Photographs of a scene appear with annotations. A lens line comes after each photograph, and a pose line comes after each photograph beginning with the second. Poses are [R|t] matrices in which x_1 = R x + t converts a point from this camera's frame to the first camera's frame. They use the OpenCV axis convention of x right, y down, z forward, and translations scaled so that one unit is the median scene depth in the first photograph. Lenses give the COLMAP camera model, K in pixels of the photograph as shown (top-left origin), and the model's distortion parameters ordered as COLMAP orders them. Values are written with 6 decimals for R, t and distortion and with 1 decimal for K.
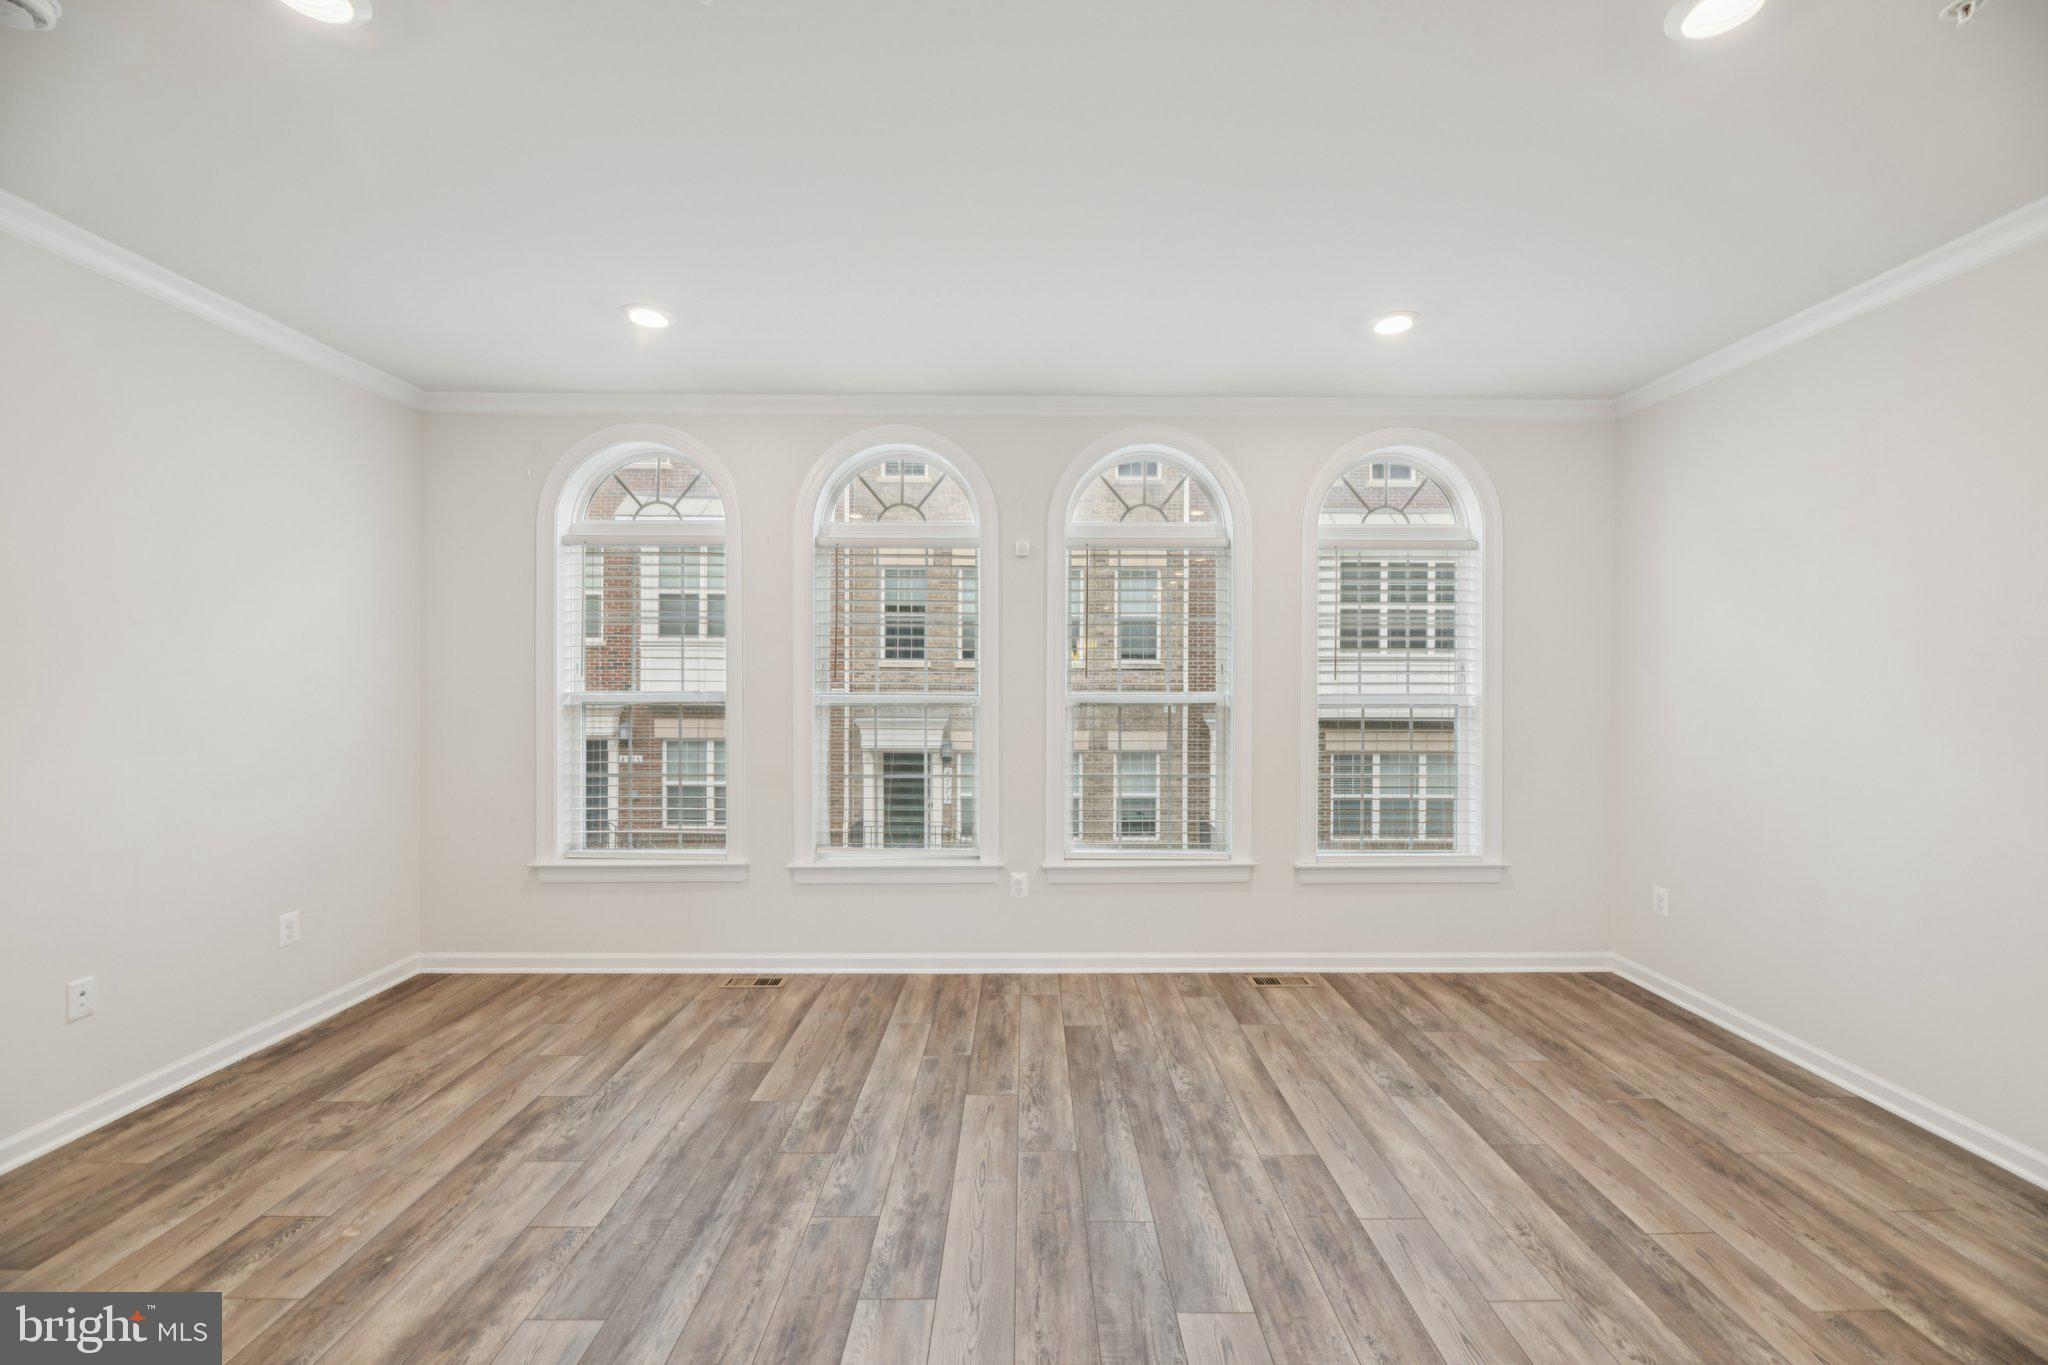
lens RADIAL K [[829.8, 0, 1031.0], [0, 829.8, 683.1], [0, 0, 1]] dist [0.000391, -0.002232]
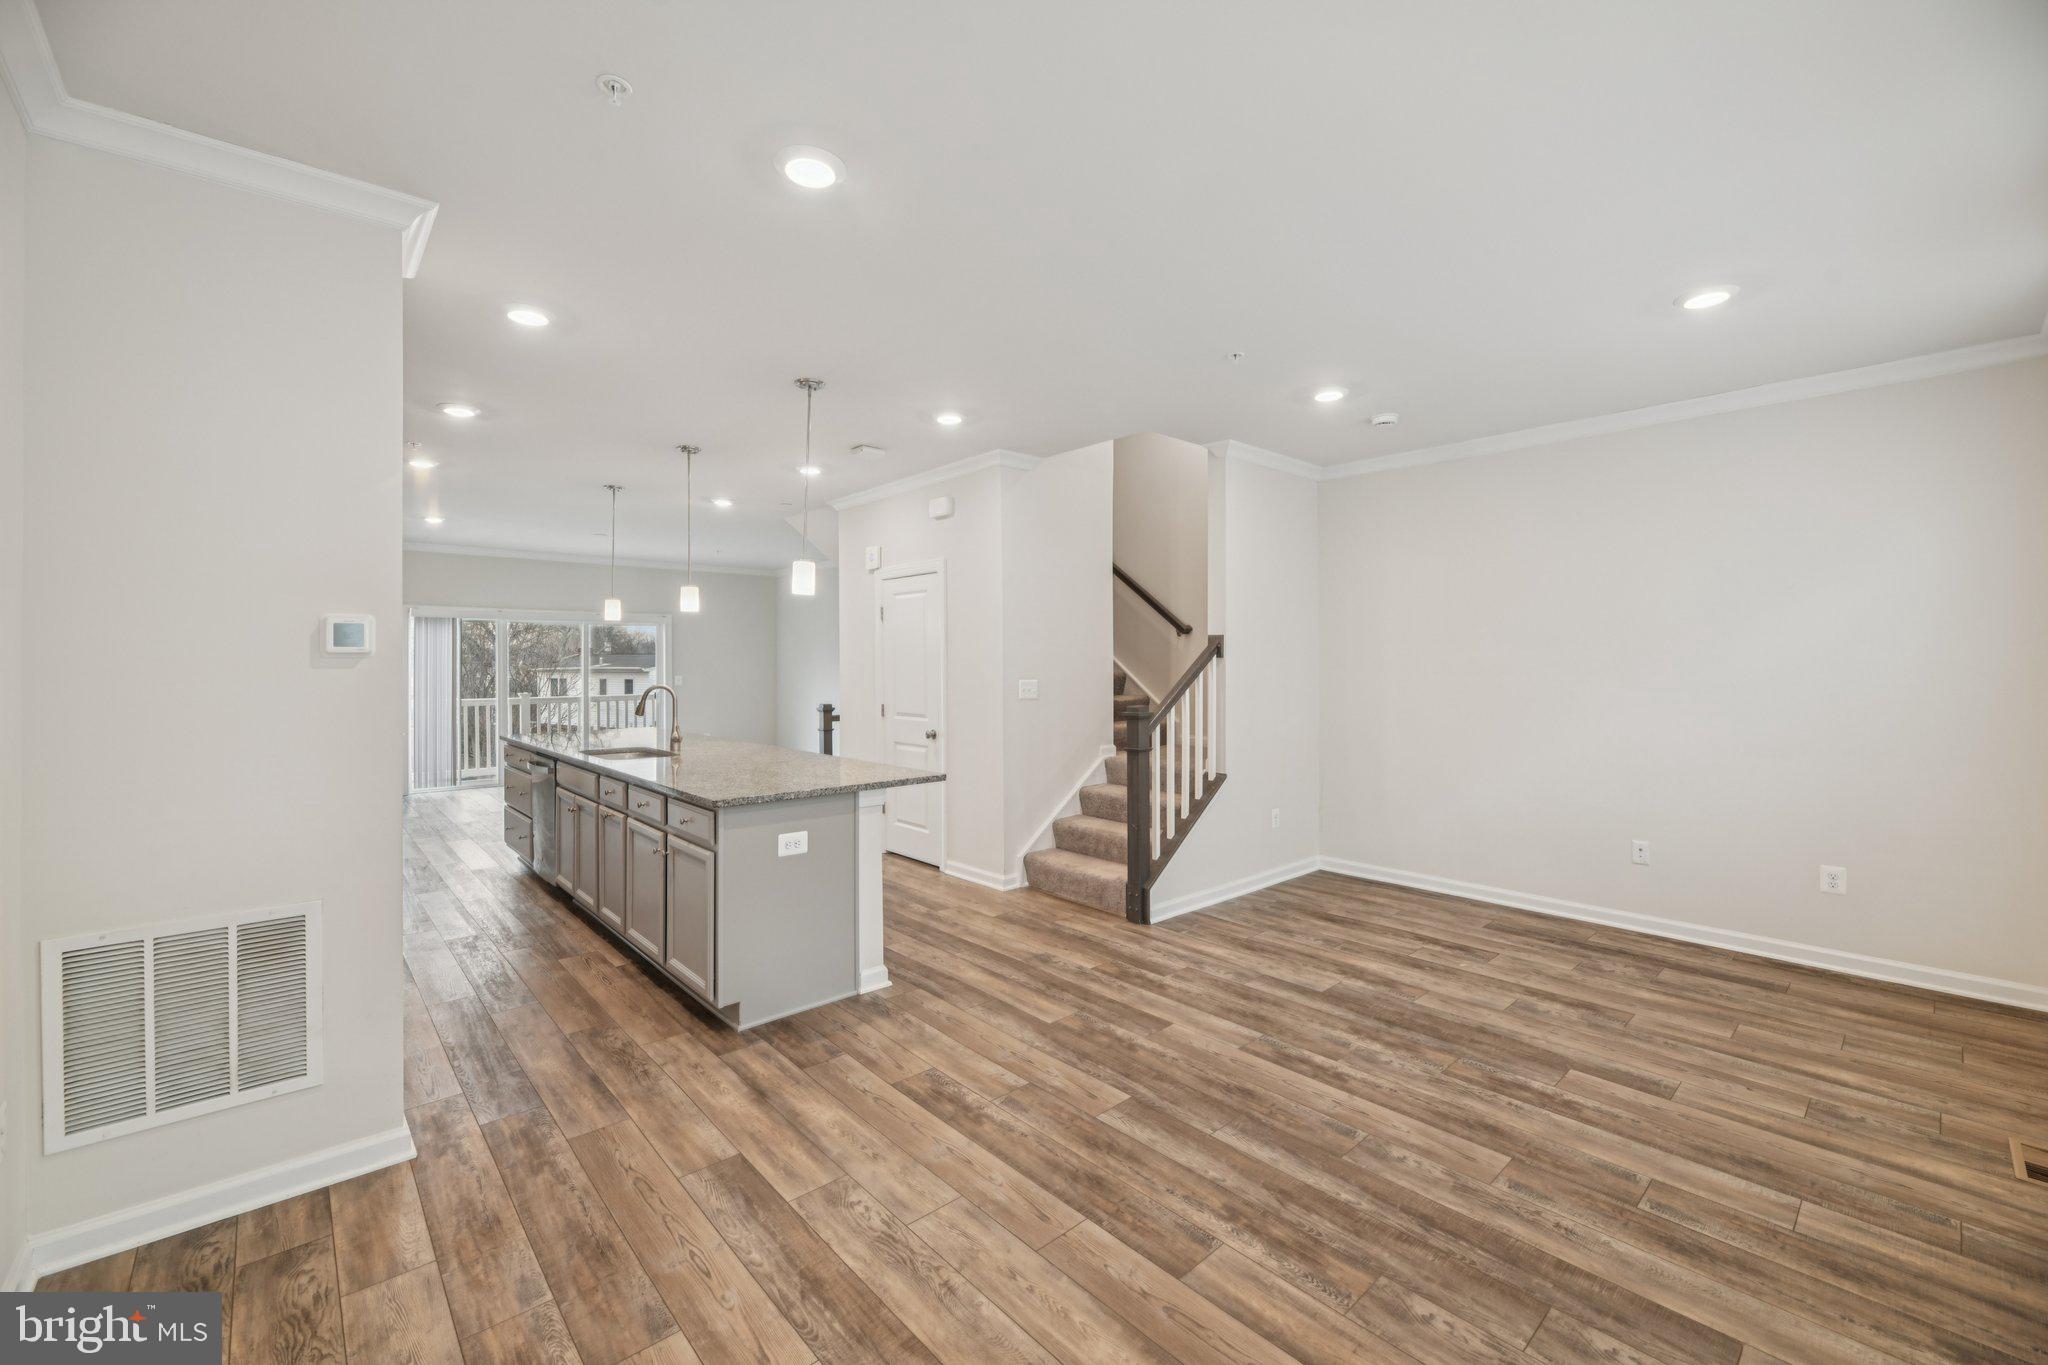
lens RADIAL K [[829.8, 0, 1034.8], [0, 829.8, 661.6], [0, 0, 1]] dist [0.000391, -0.002232]
pose [[-0.744516, -0.004845, -0.667587, 0.754891], [-0.005999, 0.999982, -0.000567, -0.003695], [0.667577, 0.003583, -0.744532, 1.160646]]
